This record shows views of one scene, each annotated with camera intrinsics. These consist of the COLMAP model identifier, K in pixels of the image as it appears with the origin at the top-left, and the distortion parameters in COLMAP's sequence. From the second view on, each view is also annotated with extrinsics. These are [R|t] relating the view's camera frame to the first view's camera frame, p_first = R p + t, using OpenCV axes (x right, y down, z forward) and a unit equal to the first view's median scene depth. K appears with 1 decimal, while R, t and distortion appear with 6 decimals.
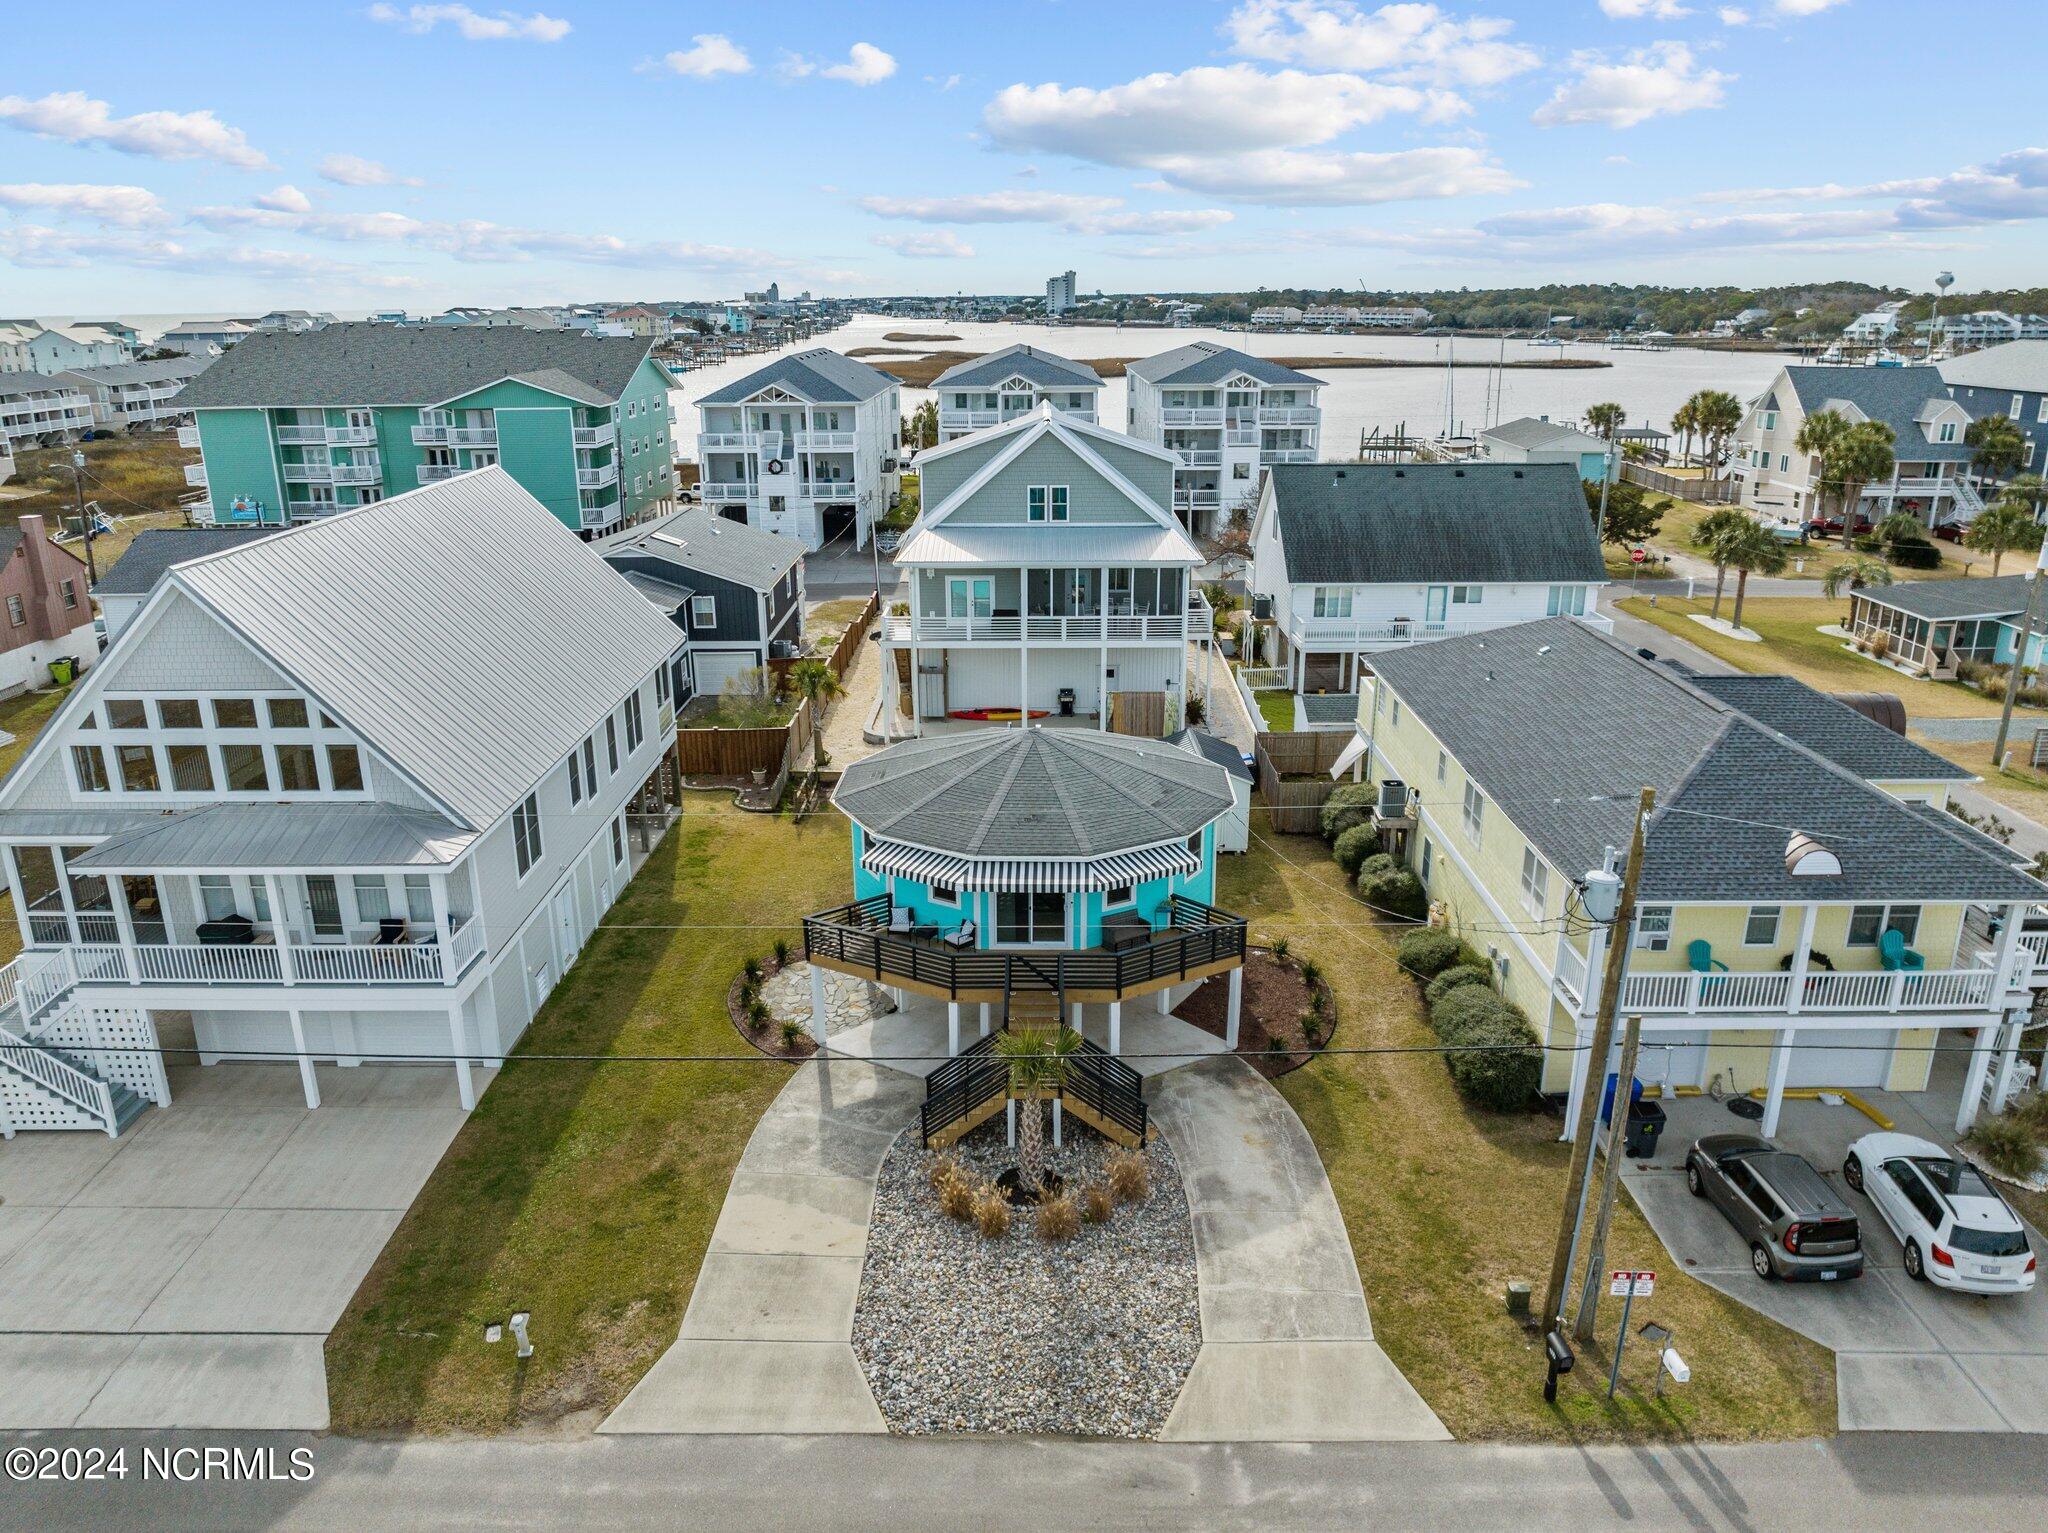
lens RADIAL K [[1446.4, 0, 1024.0], [0, 1446.4, 766.5], [0, 0, 1]] dist [-0.038403, 0.005545]
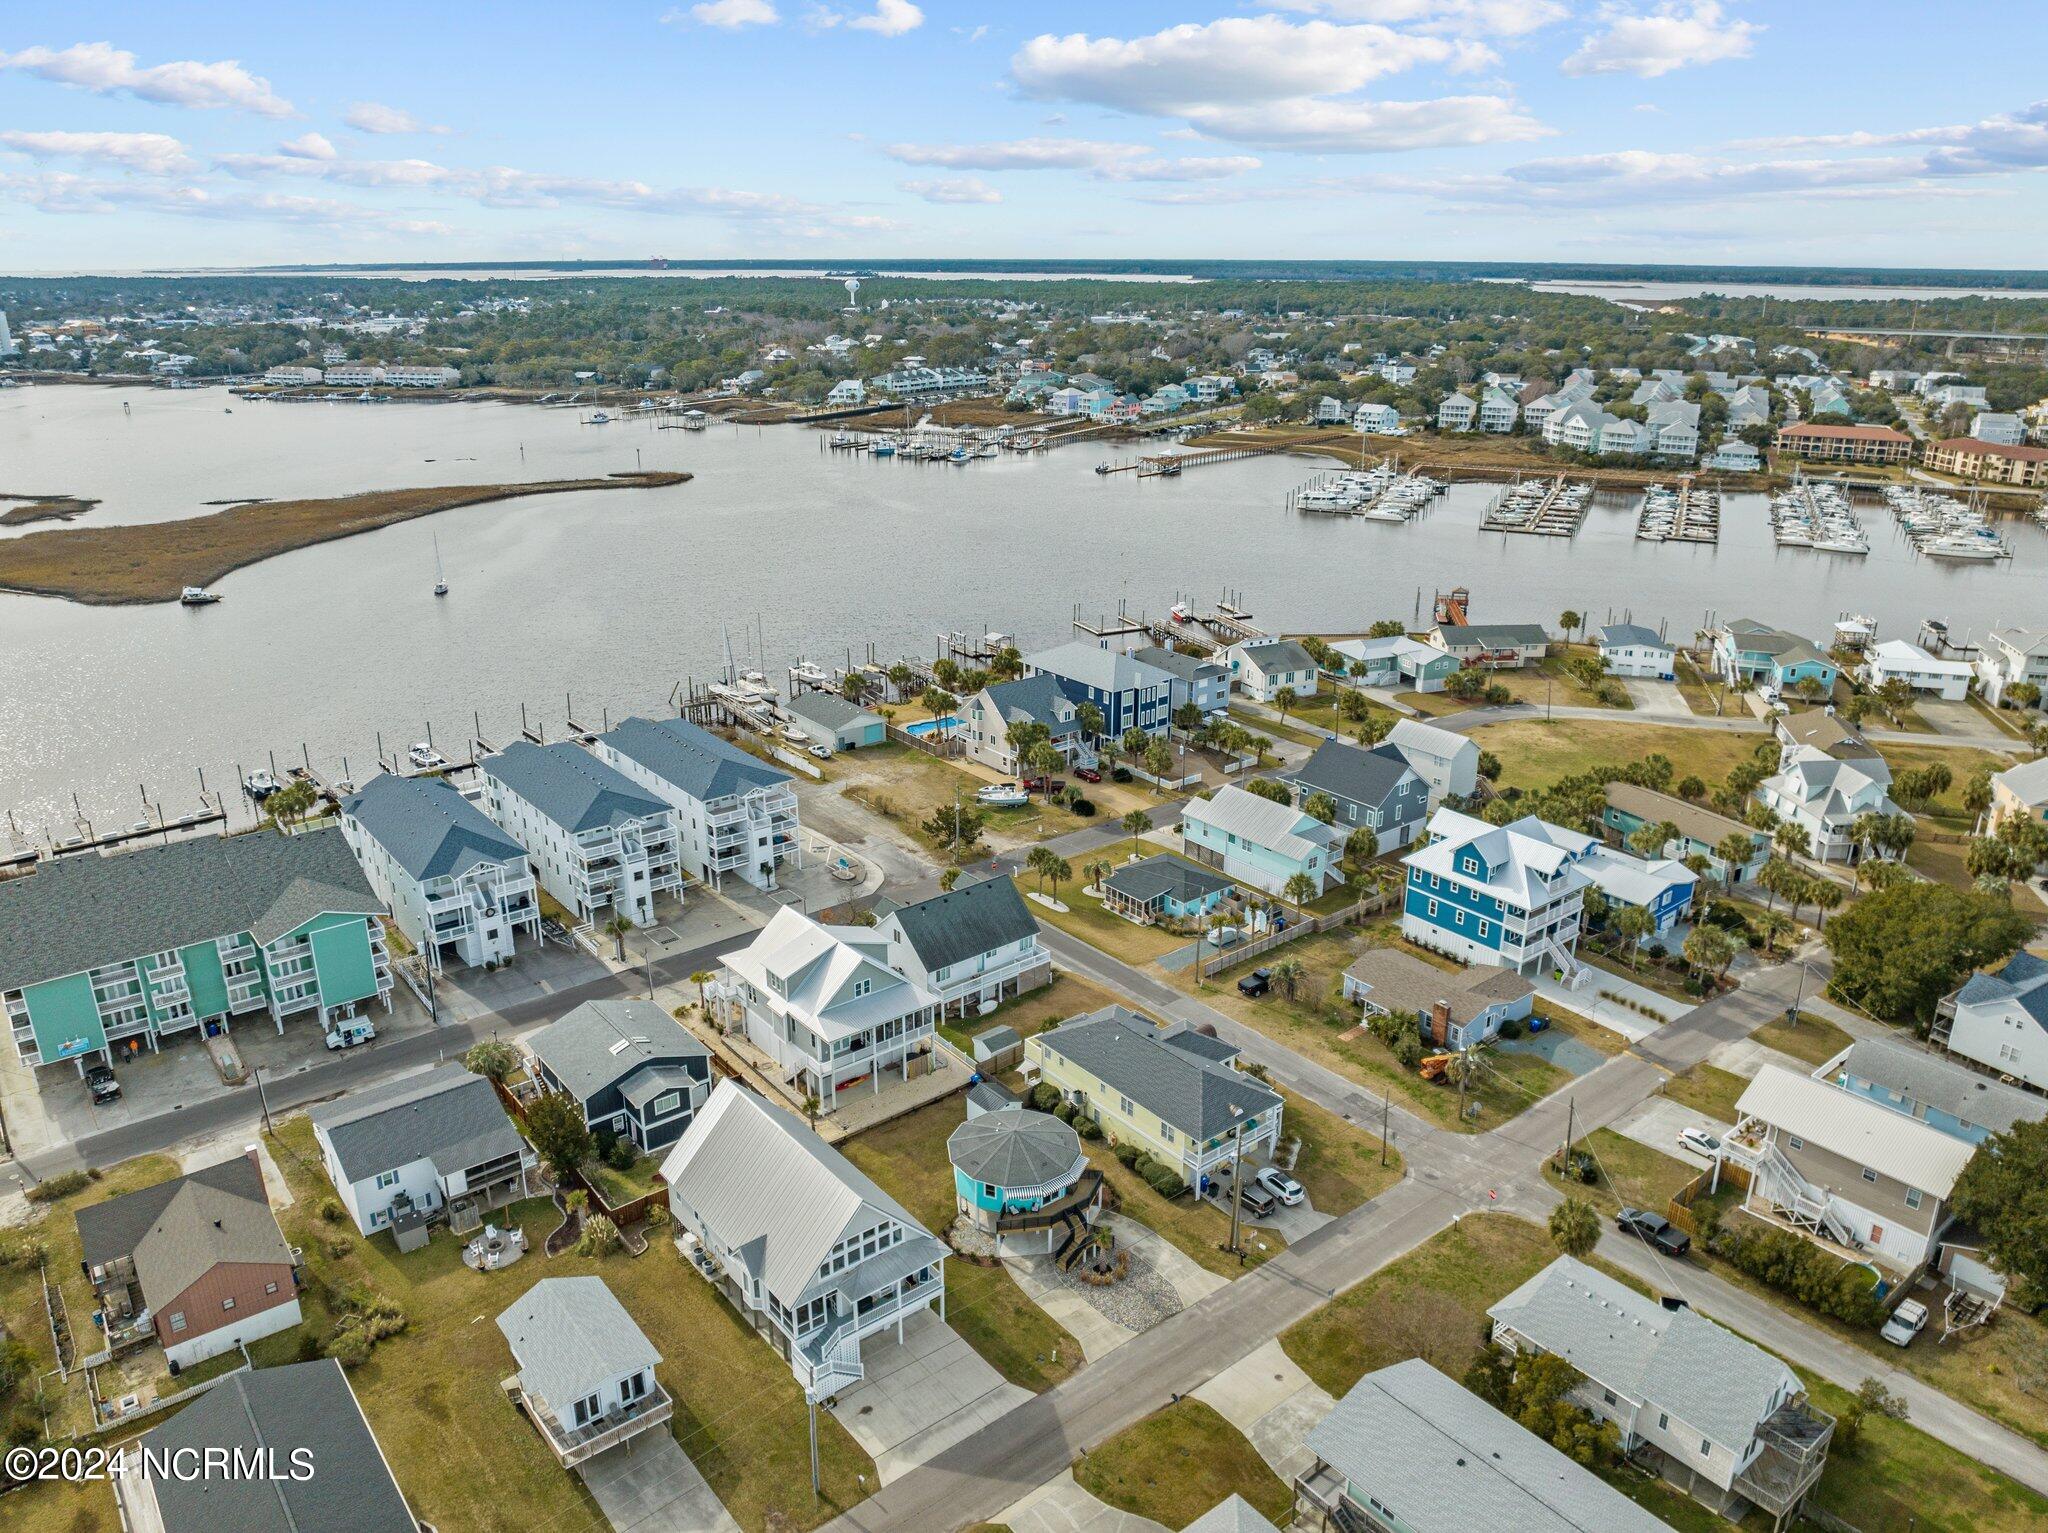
lens RADIAL K [[1442.0, 0, 1024.0], [0, 1442.0, 766.5], [0, 0, 1]] dist [-0.040741, 0.002288]
pose [[0.777710, -0.204731, 0.594351, -1.835392], [0.189607, 0.977843, 0.088728, -1.178260], [-0.599347, 0.043689, 0.799296, -1.648524]]
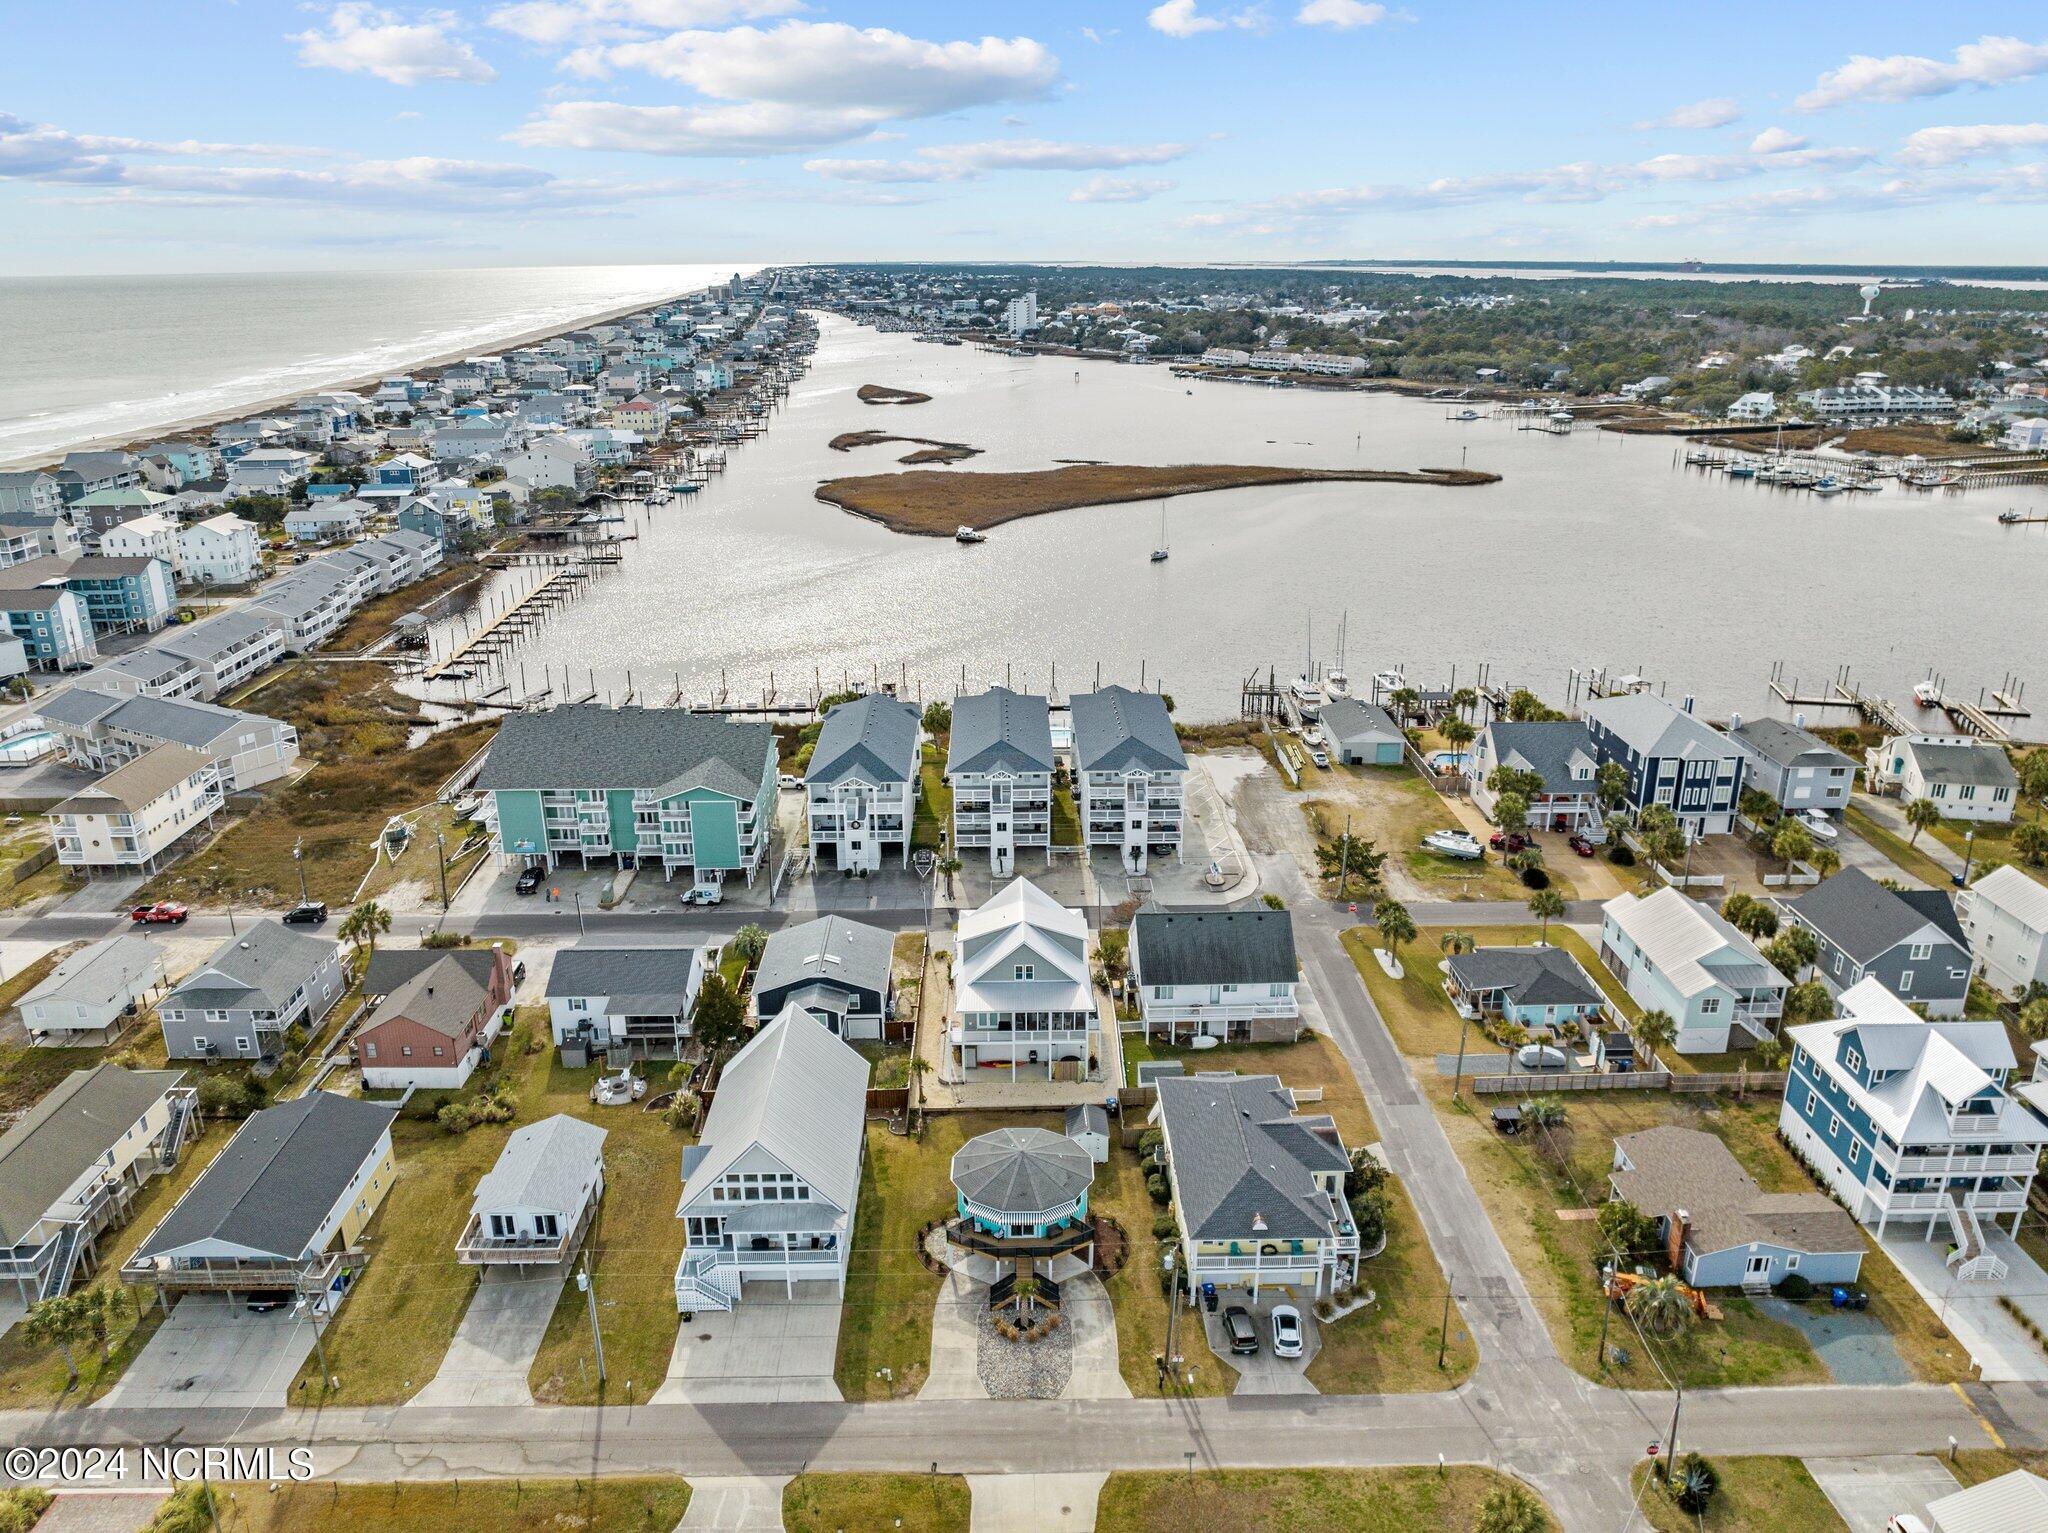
lens RADIAL K [[1460.4, 0, 1024.0], [0, 1460.4, 766.5], [0, 0, 1]] dist [-0.042780, 0.004832]
pose [[0.999674, -0.006946, 0.024572, -0.061616], [0.006405, 0.999737, 0.022020, -0.952782], [-0.024718, -0.021856, 0.999456, -2.064834]]
